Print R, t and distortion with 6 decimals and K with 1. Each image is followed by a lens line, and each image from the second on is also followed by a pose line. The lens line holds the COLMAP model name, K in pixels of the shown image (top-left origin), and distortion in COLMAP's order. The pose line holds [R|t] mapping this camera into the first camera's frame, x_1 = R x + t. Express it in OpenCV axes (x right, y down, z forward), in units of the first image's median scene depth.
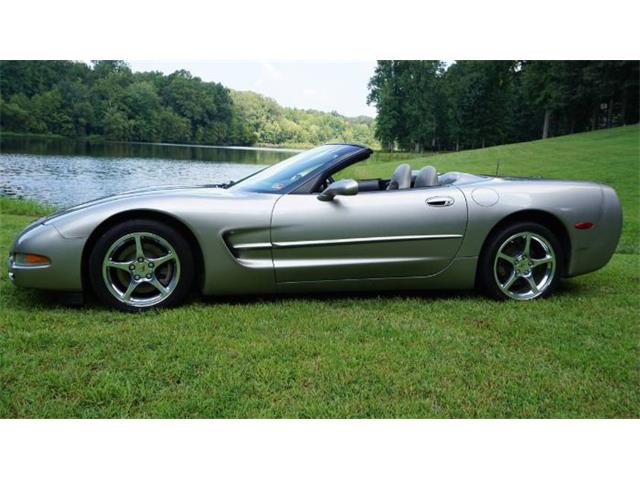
lens RADIAL K [[590.8, 0, 320.5], [0, 590.8, 236.8], [0, 0, 1]] dist [-0.016344, 0.007757]
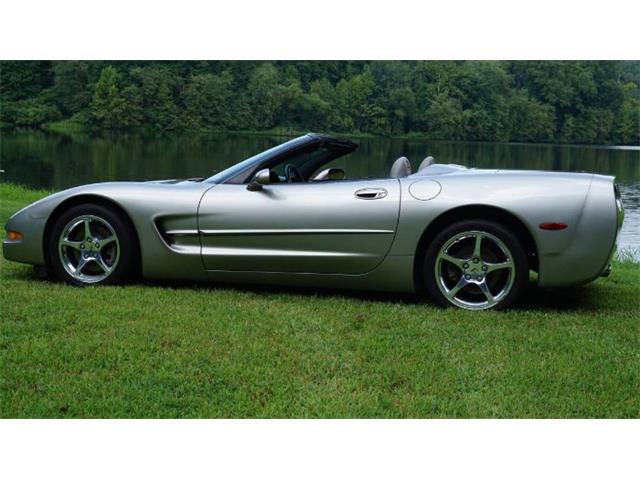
lens RADIAL K [[895.7, 0, 320.0], [0, 895.7, 240.0], [0, 0, 1]] dist [0.001282, 0.020749]
pose [[0.890328, 0.033258, -0.454103, 0.697634], [-0.055484, 0.997821, -0.035704, 0.061081], [0.451926, 0.056983, 0.890234, -0.255134]]
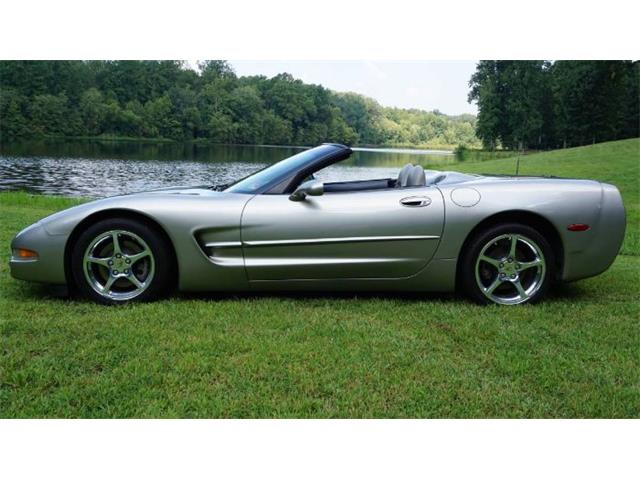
lens RADIAL K [[590.8, 0, 320.5], [0, 590.8, 236.8], [0, 0, 1]] dist [-0.016344, 0.007757]
pose [[0.986009, 0.010670, -0.166352, 0.190463], [-0.010748, 0.999942, 0.000429, -0.000298], [0.166347, 0.001365, 0.986066, 0.006227]]
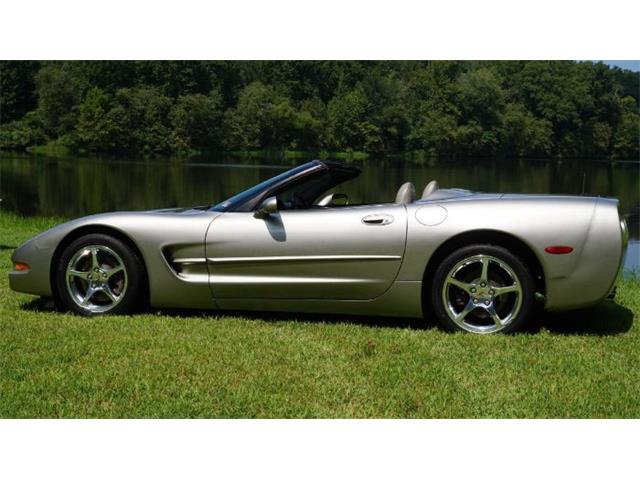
lens RADIAL K [[920.7, 0, 320.0], [0, 920.7, 240.0], [0, 0, 1]] dist [0.009665, -0.026616]
pose [[0.893894, 0.008675, -0.448195, 0.699945], [-0.039600, 0.997432, -0.059673, 0.056815], [0.446527, 0.071090, 0.891942, -0.305628]]
